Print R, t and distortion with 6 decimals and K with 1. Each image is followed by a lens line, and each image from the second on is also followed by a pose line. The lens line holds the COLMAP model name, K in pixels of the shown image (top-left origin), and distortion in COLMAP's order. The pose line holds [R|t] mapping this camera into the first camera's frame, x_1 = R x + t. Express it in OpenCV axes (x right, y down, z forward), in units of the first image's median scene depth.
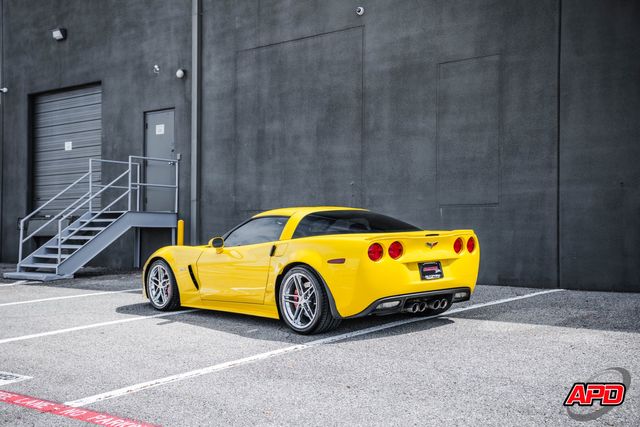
lens RADIAL K [[780.1, 0, 306.6], [0, 780.1, 228.8], [0, 0, 1]] dist [0.097894, -0.011224]
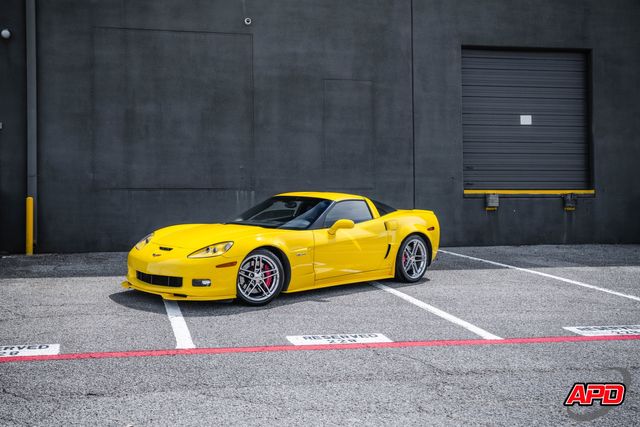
lens RADIAL K [[722.7, 0, 241.7], [0, 722.7, 195.3], [0, 0, 1]] dist [0.069859, 0.033550]
pose [[0.632453, 0.000278, 0.774598, -0.758514], [-0.001403, 0.999999, 0.000787, -0.017250], [-0.774597, -0.001585, 0.632453, 0.313127]]
